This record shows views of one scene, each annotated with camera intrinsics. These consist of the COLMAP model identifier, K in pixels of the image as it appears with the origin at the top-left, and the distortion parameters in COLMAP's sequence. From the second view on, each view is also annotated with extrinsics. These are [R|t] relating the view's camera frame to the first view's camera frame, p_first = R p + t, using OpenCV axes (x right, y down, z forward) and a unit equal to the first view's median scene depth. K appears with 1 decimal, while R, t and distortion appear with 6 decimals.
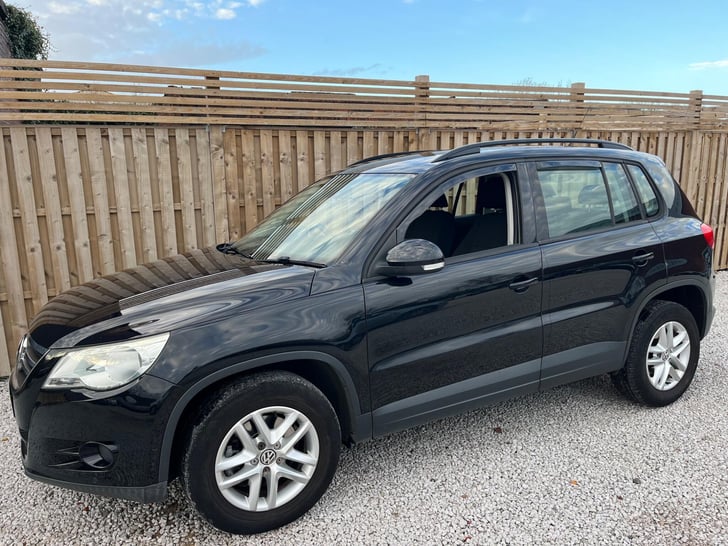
lens RADIAL K [[570.4, 0, 363.1], [0, 570.4, 274.6], [0, 0, 1]] dist [0.050468, -0.069295]
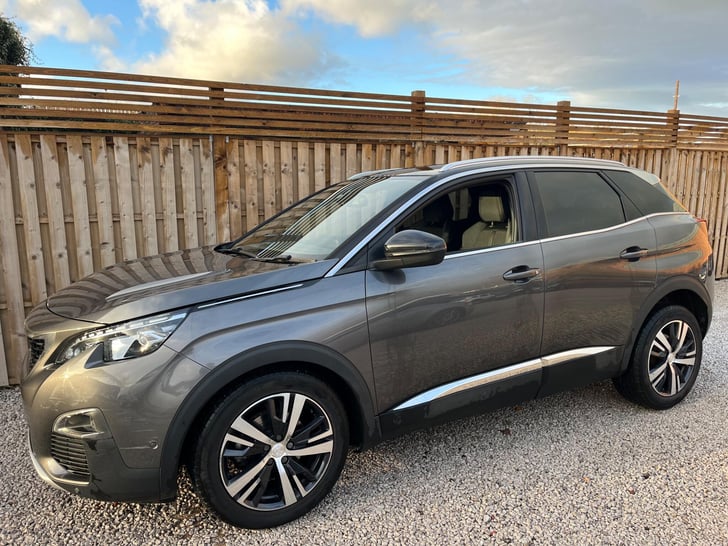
lens RADIAL K [[570.4, 0, 364.6], [0, 570.4, 273.9], [0, 0, 1]] dist [0.050468, -0.069295]
pose [[0.998707, 0.001434, 0.050813, -0.053197], [0.000054, 0.999571, -0.029272, 0.013456], [-0.050833, 0.029237, 0.998279, -0.015261]]
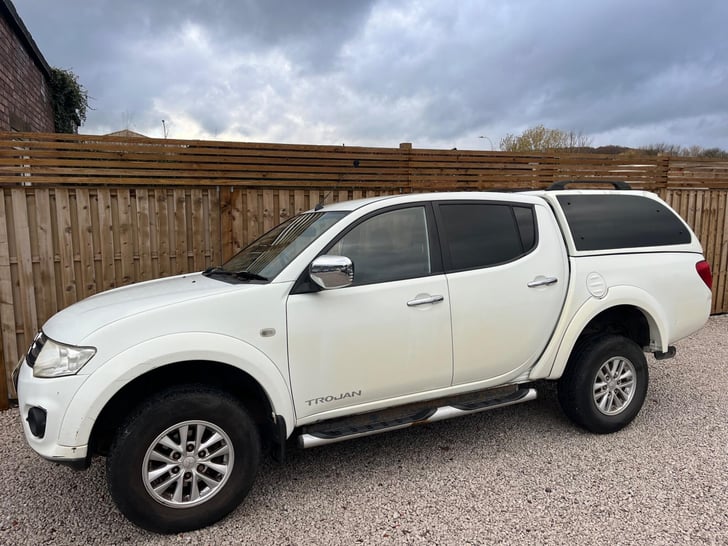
lens RADIAL K [[570.4, 0, 363.1], [0, 570.4, 273.2], [0, 0, 1]] dist [0.050468, -0.069295]
pose [[0.999176, 0.016136, -0.037245, 0.075909], [-0.018696, 0.997412, -0.069421, -0.004204], [0.036029, 0.070060, 0.996892, -0.159307]]
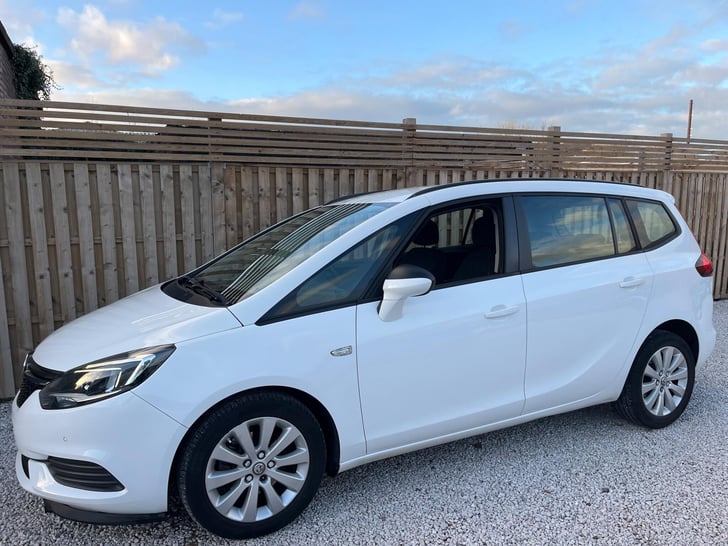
lens RADIAL K [[570.4, 0, 363.1], [0, 570.4, 273.9], [0, 0, 1]] dist [0.050468, -0.069295]
pose [[0.999813, 0.006774, 0.018104, -0.001905], [-0.005665, 0.998144, -0.060638, 0.011739], [-0.018481, 0.060524, 0.997996, -0.064025]]
